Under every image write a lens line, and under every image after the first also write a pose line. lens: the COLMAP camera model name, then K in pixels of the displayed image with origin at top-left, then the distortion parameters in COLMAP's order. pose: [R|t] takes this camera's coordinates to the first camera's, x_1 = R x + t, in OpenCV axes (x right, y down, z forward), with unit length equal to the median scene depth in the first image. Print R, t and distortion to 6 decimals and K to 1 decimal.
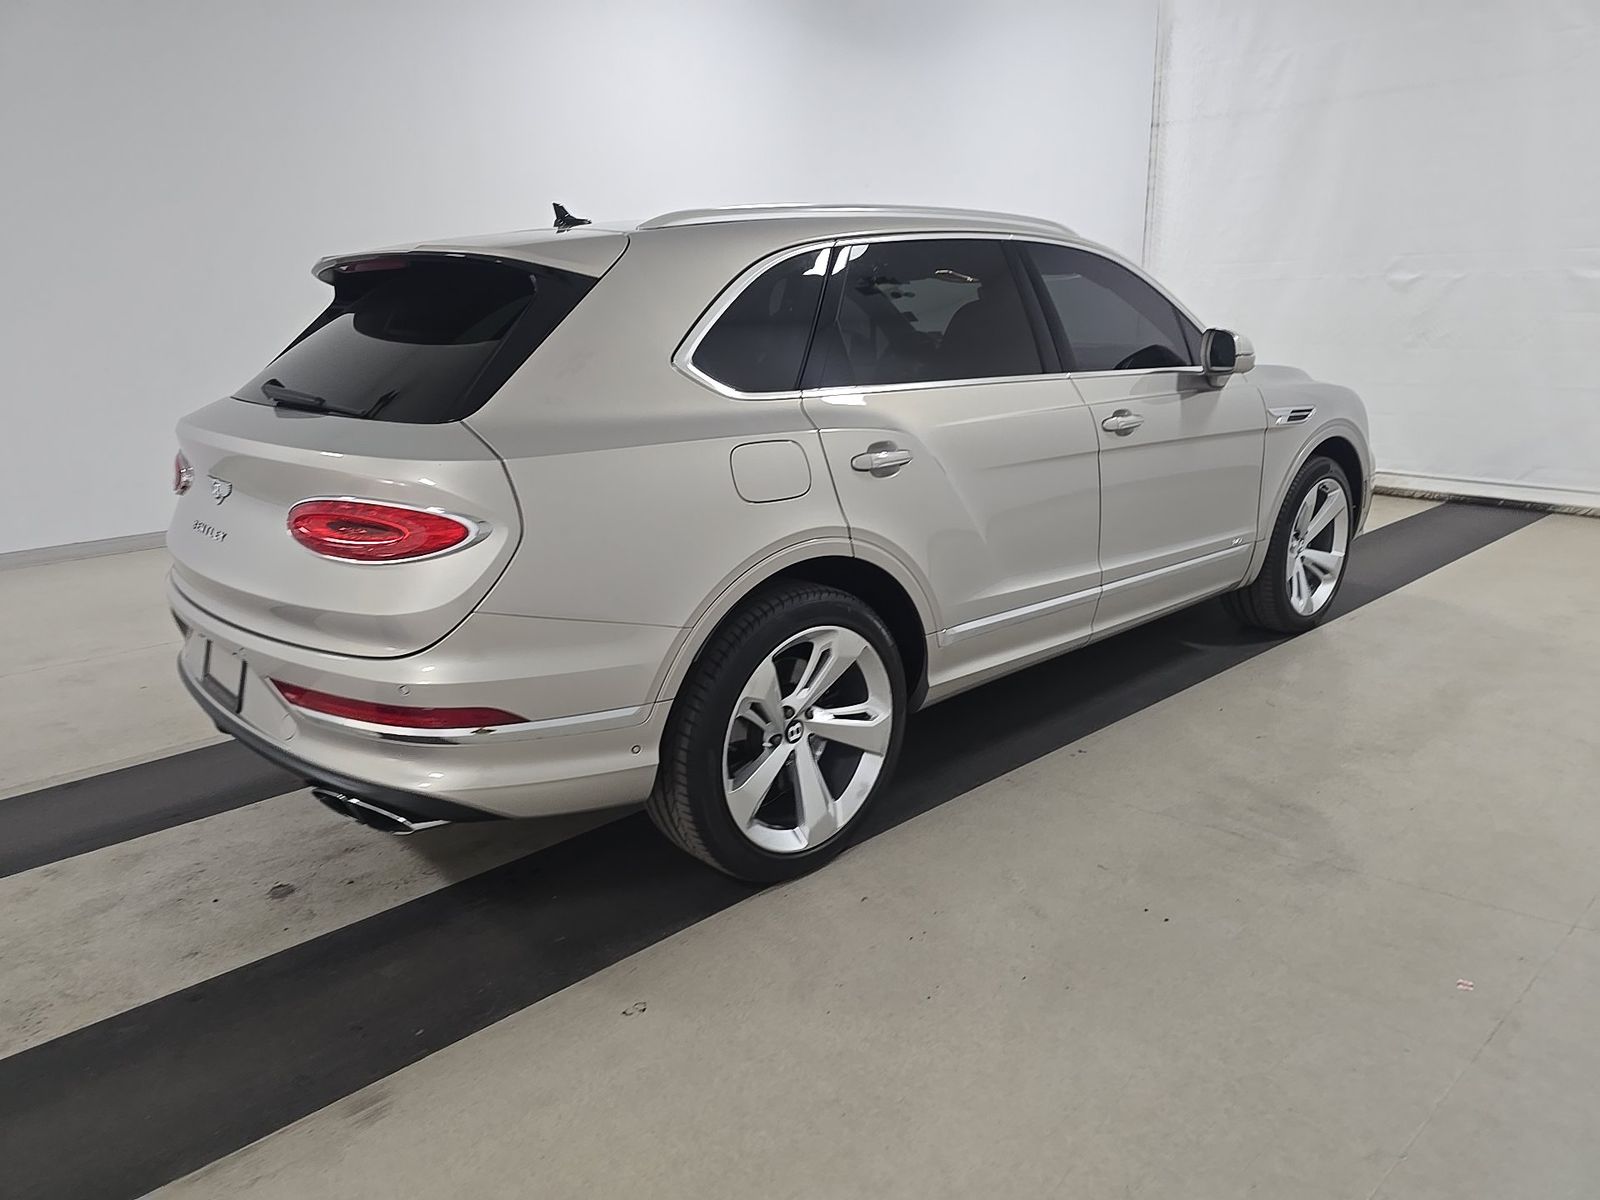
lens RADIAL K [[1034.3, 0, 800.0], [0, 1034.3, 600.0], [0, 0, 1]] dist [-0.004016, -0.000335]
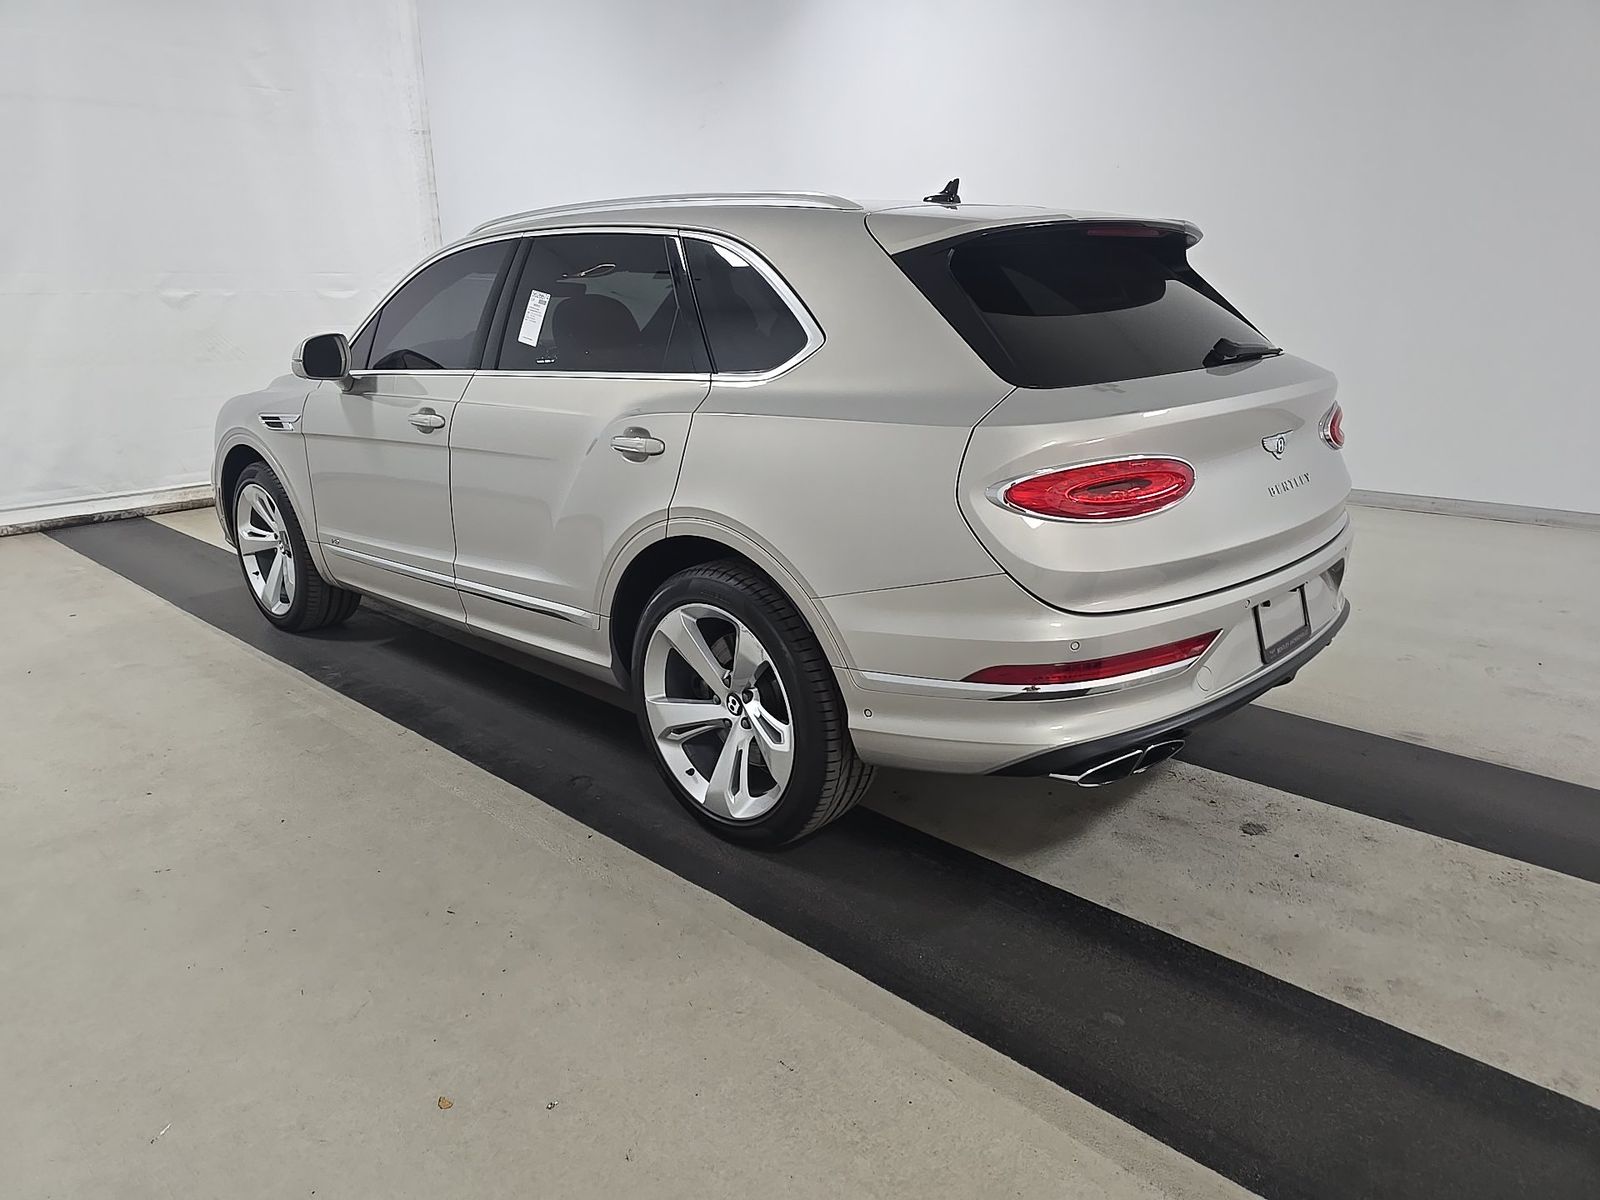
lens RADIAL K [[1066.0, 0, 786.8], [0, 1066.0, 592.8], [0, 0, 1]] dist [0.010665, 0.002378]
pose [[-0.042645, -0.242655, 0.969175, -1.348274], [0.295462, 0.923605, 0.244247, -0.312210], [-0.954402, 0.296771, 0.032308, 1.233460]]
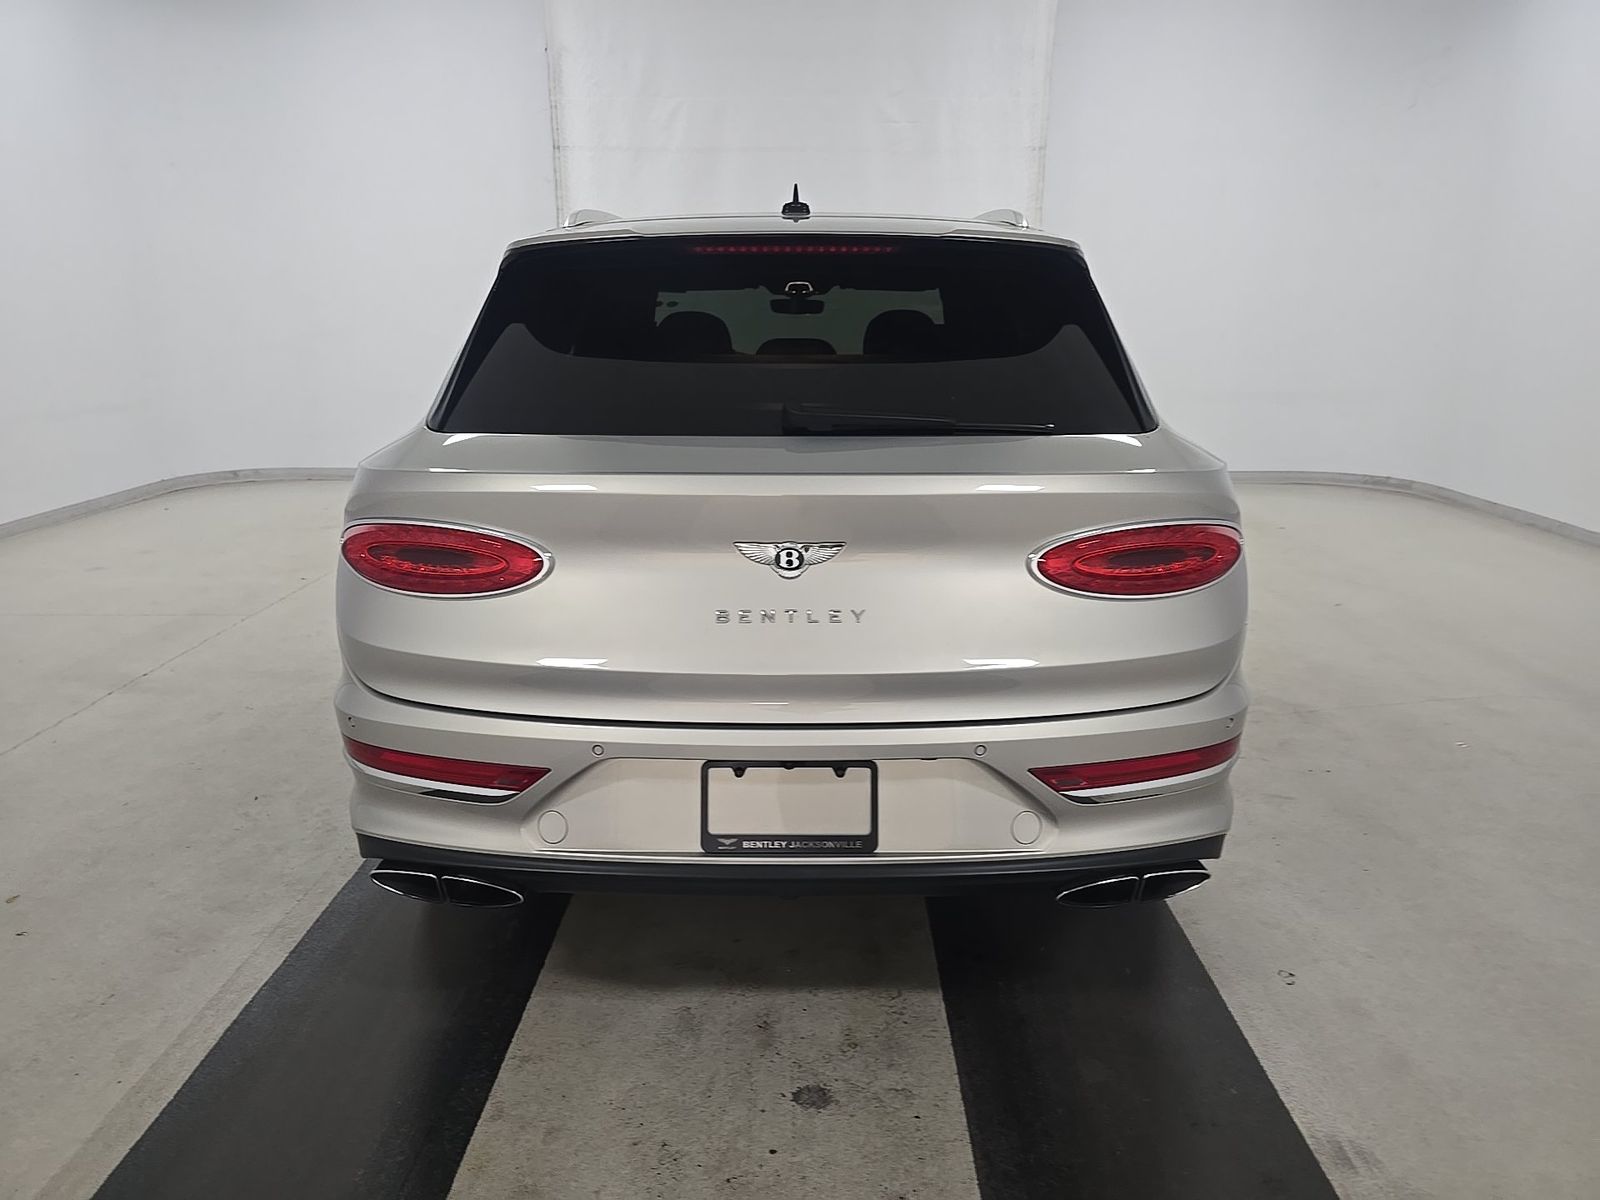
lens RADIAL K [[1066.0, 0, 786.8], [0, 1066.0, 592.8], [0, 0, 1]] dist [0.010665, 0.002378]
pose [[0.692949, -0.156213, 0.703860, -0.907796], [0.179591, 0.982873, 0.041329, -0.093043], [-0.698261, 0.097768, 0.709135, 0.407418]]
